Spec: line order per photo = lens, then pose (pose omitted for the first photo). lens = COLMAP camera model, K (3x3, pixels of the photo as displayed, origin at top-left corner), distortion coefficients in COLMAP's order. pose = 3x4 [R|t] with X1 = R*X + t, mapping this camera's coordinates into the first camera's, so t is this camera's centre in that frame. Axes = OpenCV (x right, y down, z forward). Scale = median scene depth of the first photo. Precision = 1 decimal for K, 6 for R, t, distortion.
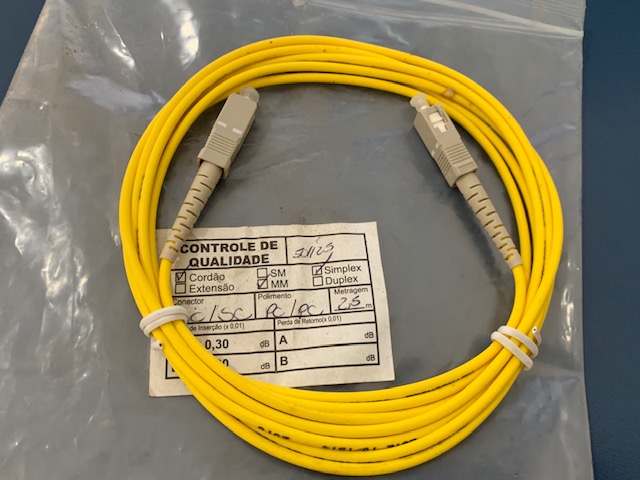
lens RADIAL K [[493.1, 0, 320.0], [0, 493.1, 240.0], [0, 0, 1]] dist [0.062235, -0.057487]
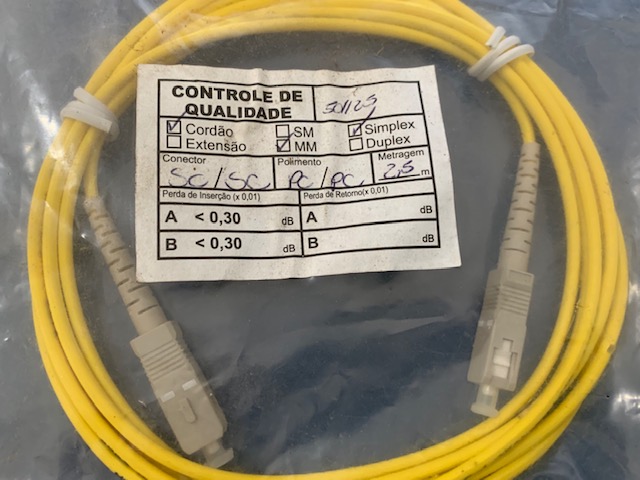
lens RADIAL K [[495.7, 0, 318.4], [0, 495.7, 236.6], [0, 0, 1]] dist [0.056989, -0.051645]
pose [[0.999680, 0.001395, -0.025244, -0.043961], [0.001009, 0.995481, 0.094957, 0.157316], [0.025262, -0.094952, 0.995161, 0.235241]]
